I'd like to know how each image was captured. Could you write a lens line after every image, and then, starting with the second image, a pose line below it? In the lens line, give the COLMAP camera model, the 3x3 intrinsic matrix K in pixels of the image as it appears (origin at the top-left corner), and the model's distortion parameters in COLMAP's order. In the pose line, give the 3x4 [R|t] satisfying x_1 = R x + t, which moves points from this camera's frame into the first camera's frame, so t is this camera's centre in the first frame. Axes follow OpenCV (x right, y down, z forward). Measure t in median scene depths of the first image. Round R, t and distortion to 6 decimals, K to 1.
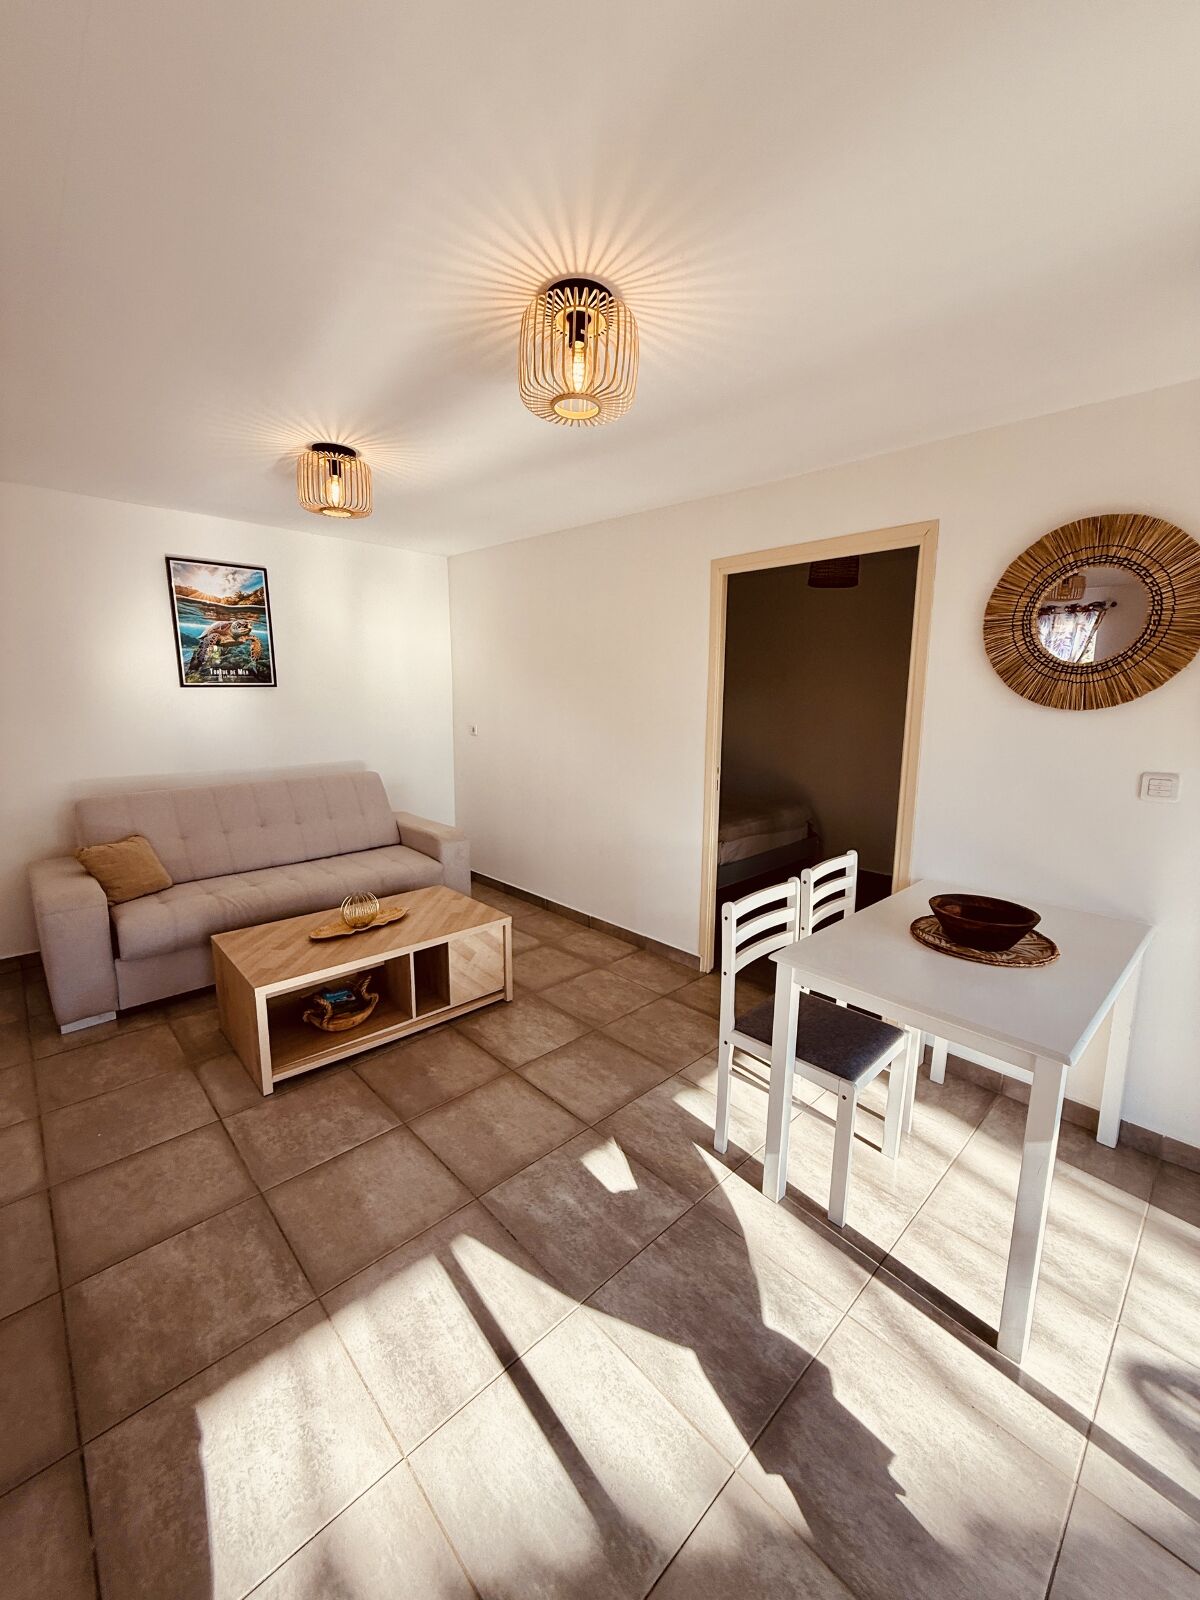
lens RADIAL K [[639.8, 0, 598.2], [0, 639.8, 799.1], [0, 0, 1]] dist [-0.001000, -0.000338]
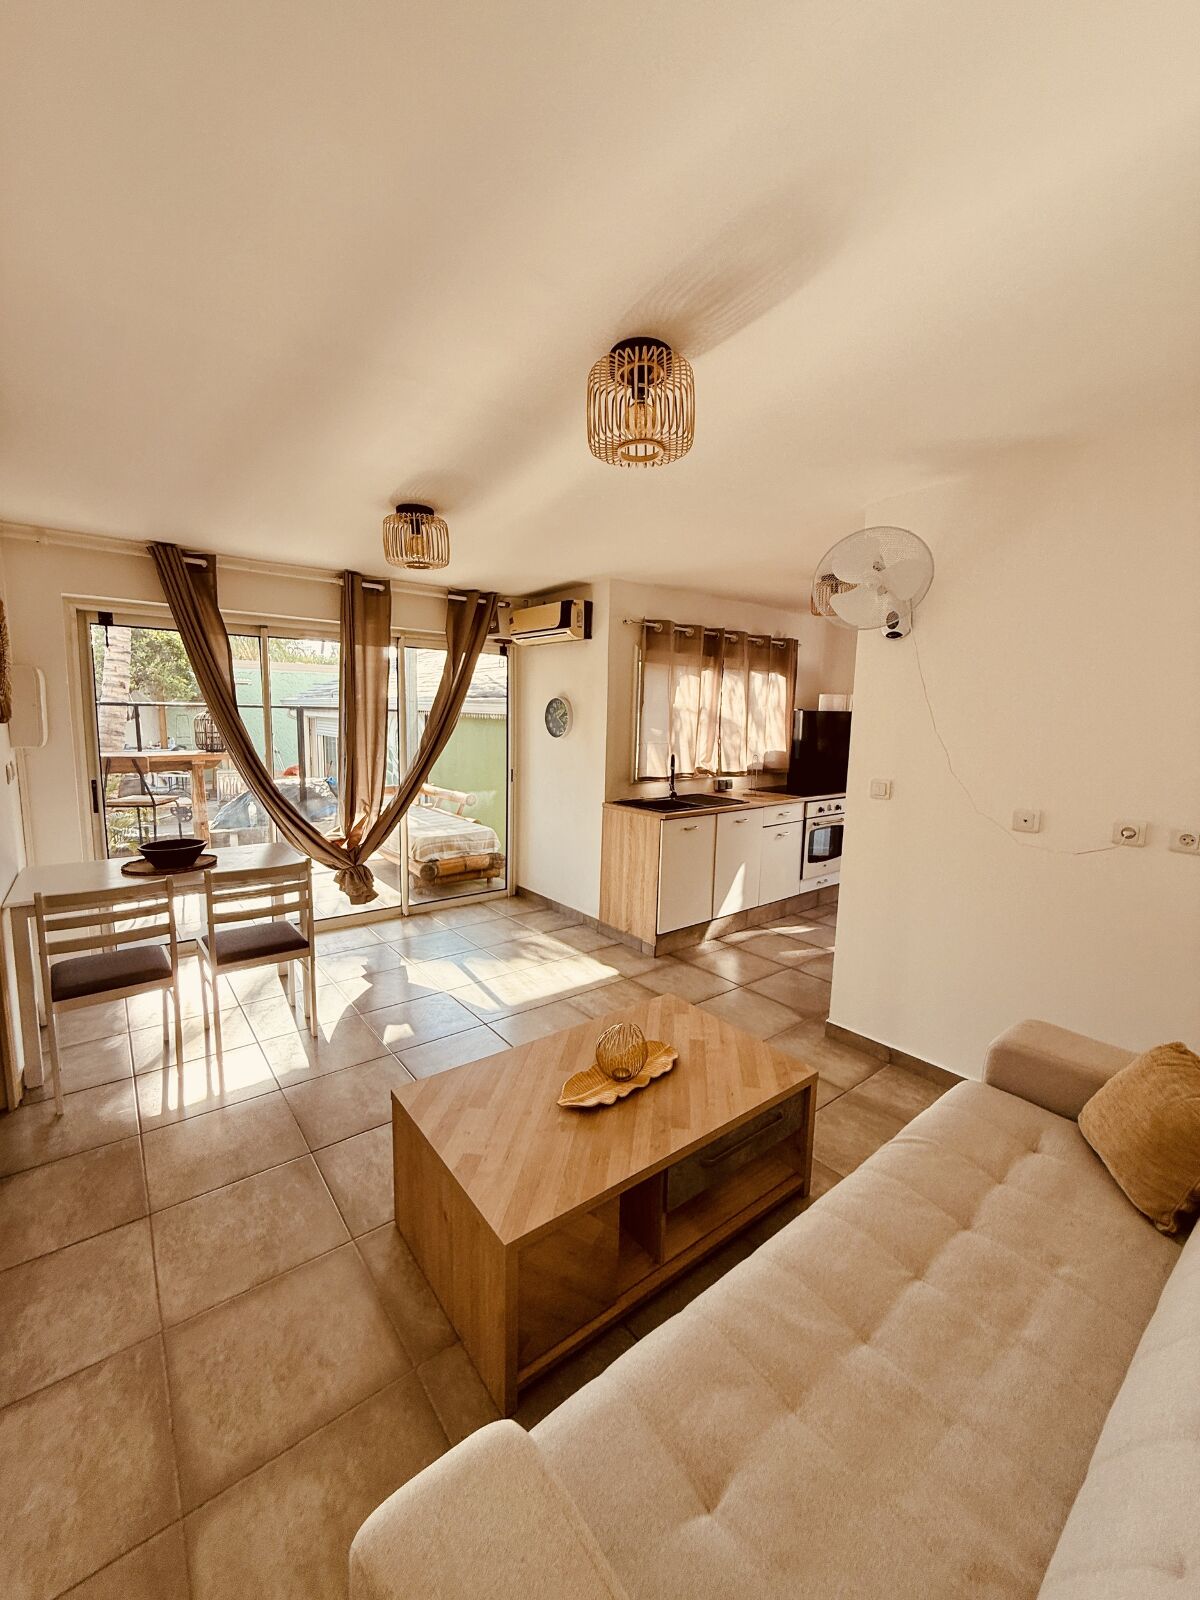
lens RADIAL K [[639.8, 0, 598.9], [0, 639.8, 798.1], [0, 0, 1]] dist [-0.001000, -0.000338]
pose [[-0.995746, -0.031012, 0.086764, -0.435567], [-0.005313, 0.959416, 0.281945, -0.296252], [-0.091987, 0.280285, -0.955499, 1.713108]]
